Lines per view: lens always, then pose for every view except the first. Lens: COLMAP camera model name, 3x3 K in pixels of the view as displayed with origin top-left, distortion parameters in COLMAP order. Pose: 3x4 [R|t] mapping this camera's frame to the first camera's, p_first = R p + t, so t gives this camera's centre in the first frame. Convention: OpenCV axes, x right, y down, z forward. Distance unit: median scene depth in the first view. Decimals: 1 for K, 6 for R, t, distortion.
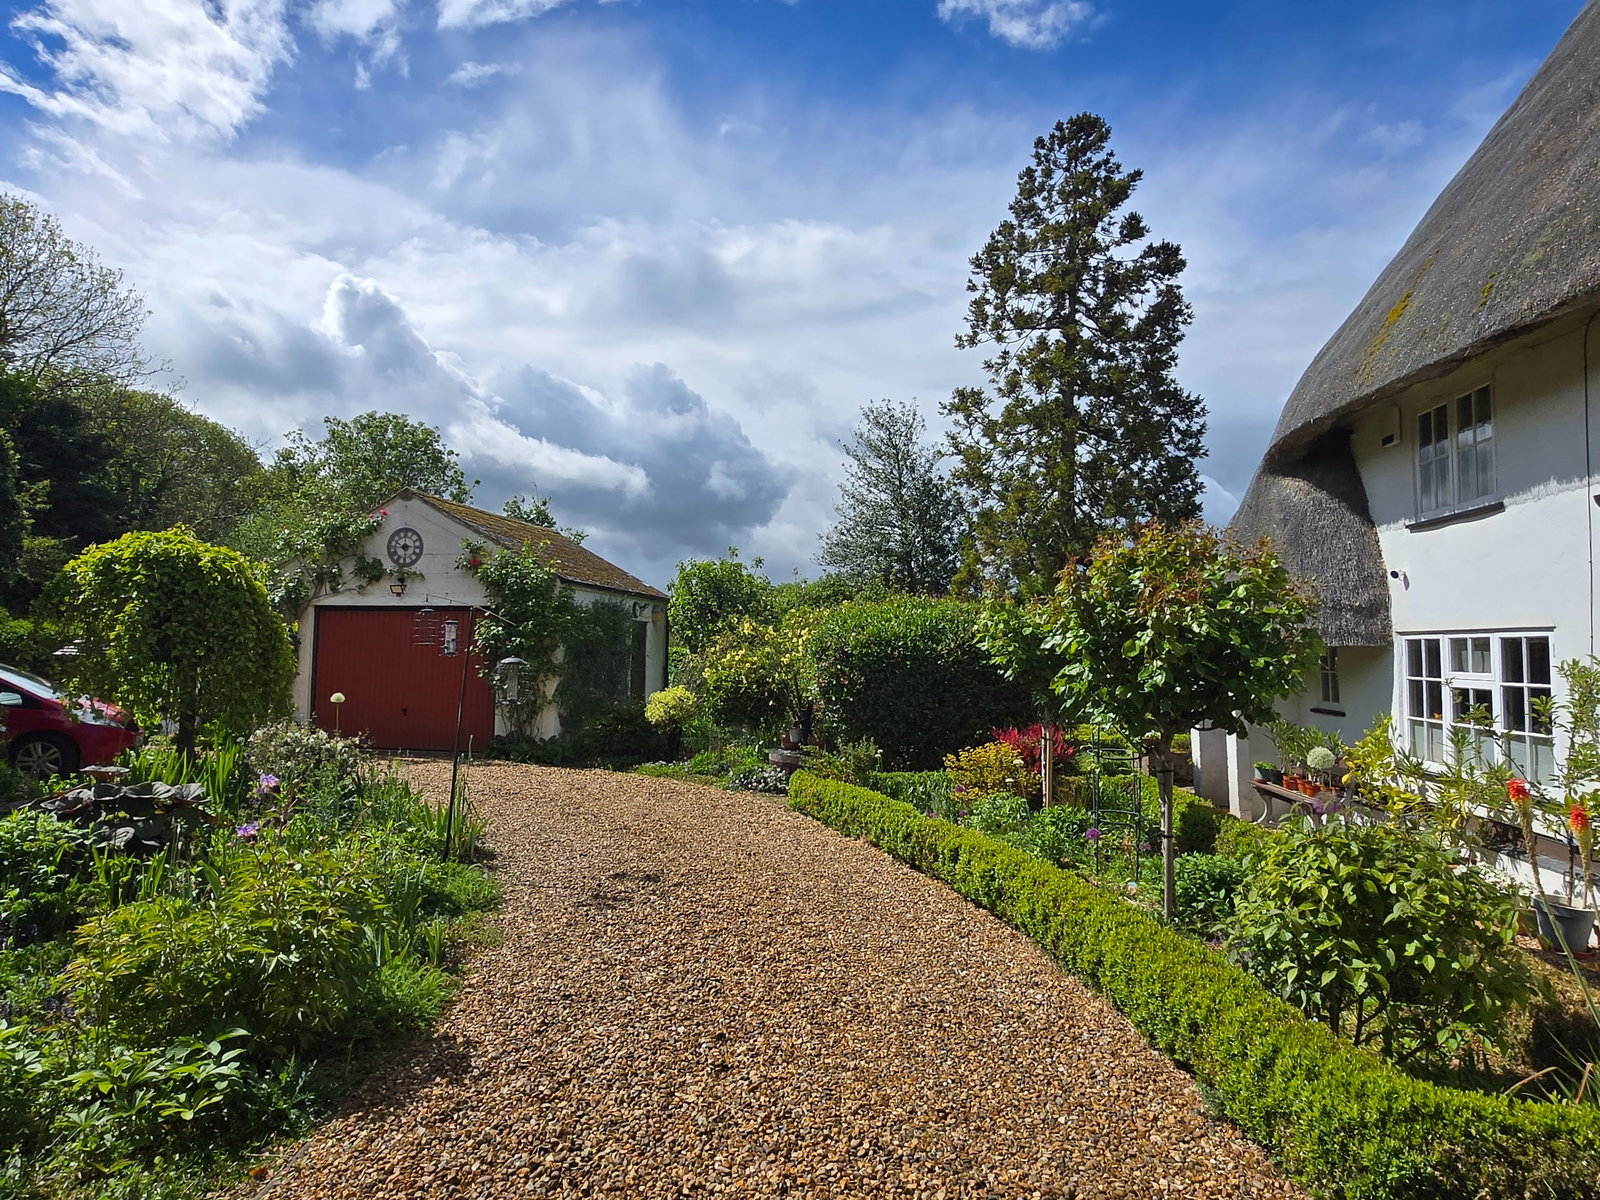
lens RADIAL K [[899.9, 0, 784.2], [0, 899.9, 593.4], [0, 0, 1]] dist [-0.000663, -0.001702]
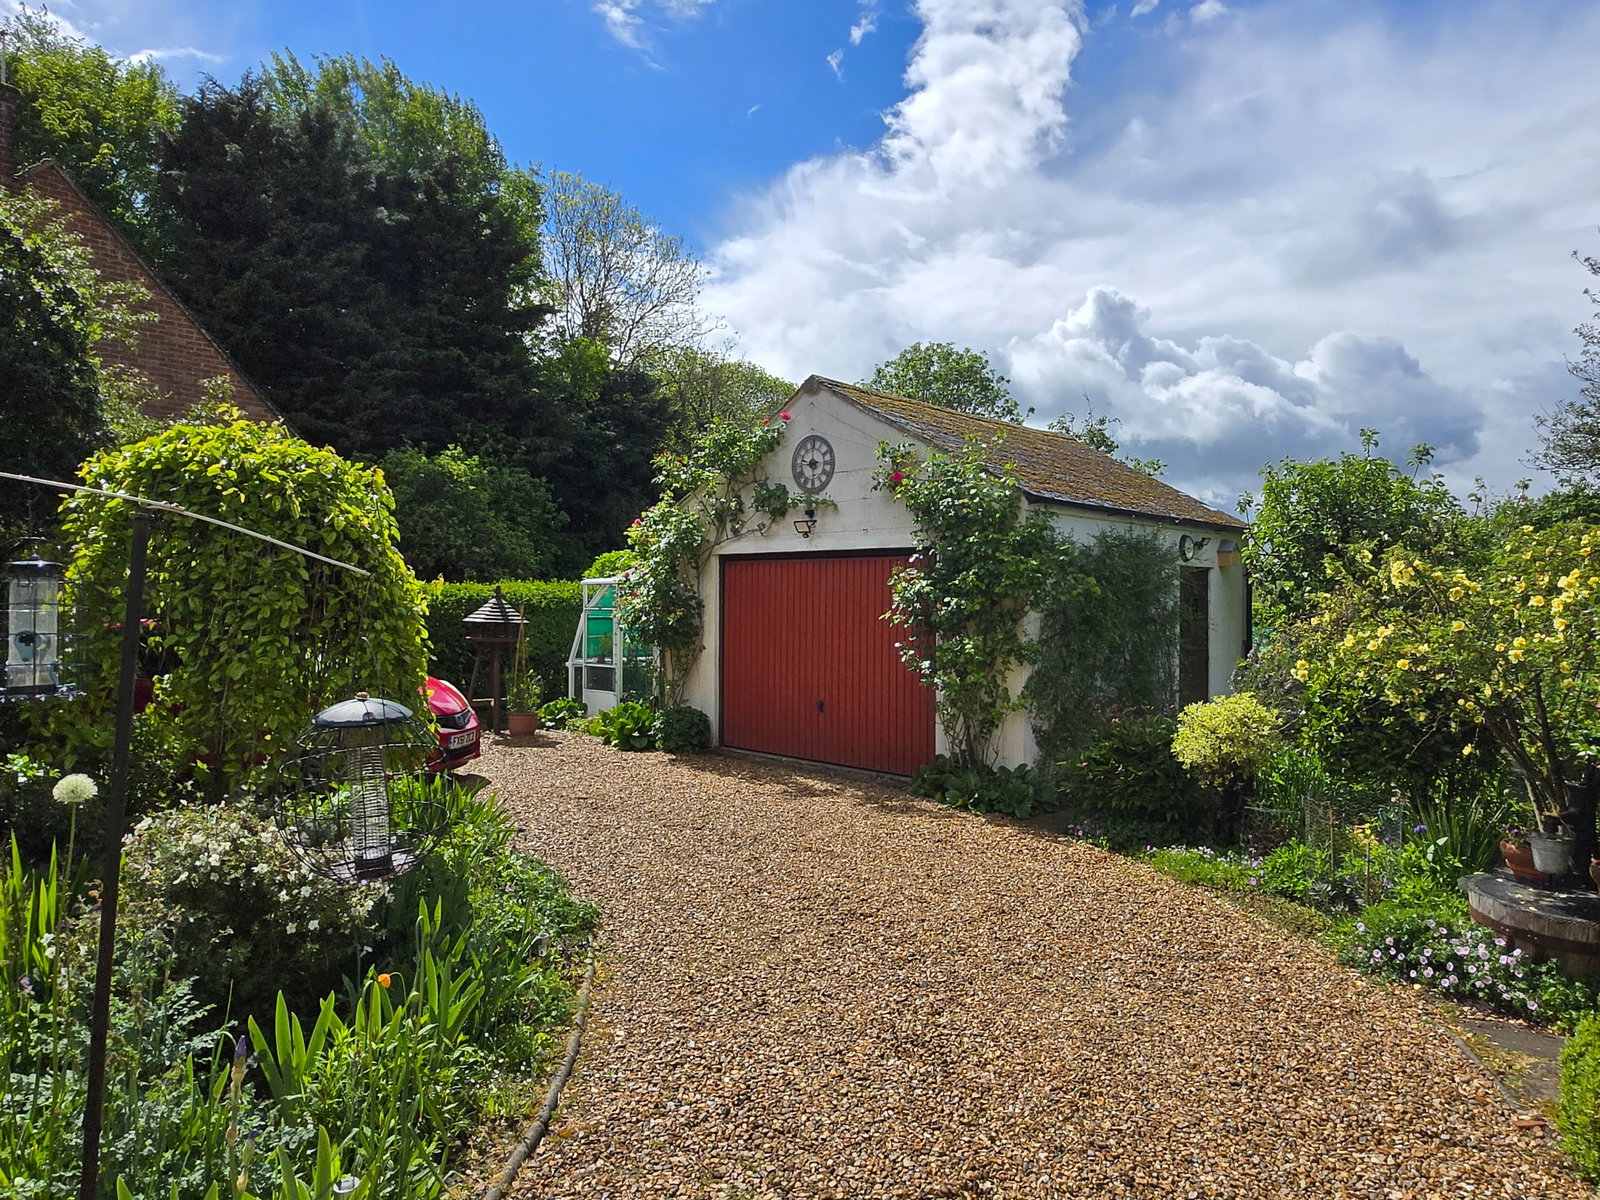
lens RADIAL K [[1038.3, 0, 803.2], [0, 1038.3, 584.2], [0, 0, 1]] dist [0.001257, 0.002696]
pose [[0.845046, -0.013730, -0.534517, -0.013657], [0.035846, 0.998876, 0.031013, 0.014864], [0.533490, -0.045367, 0.844589, 0.353786]]
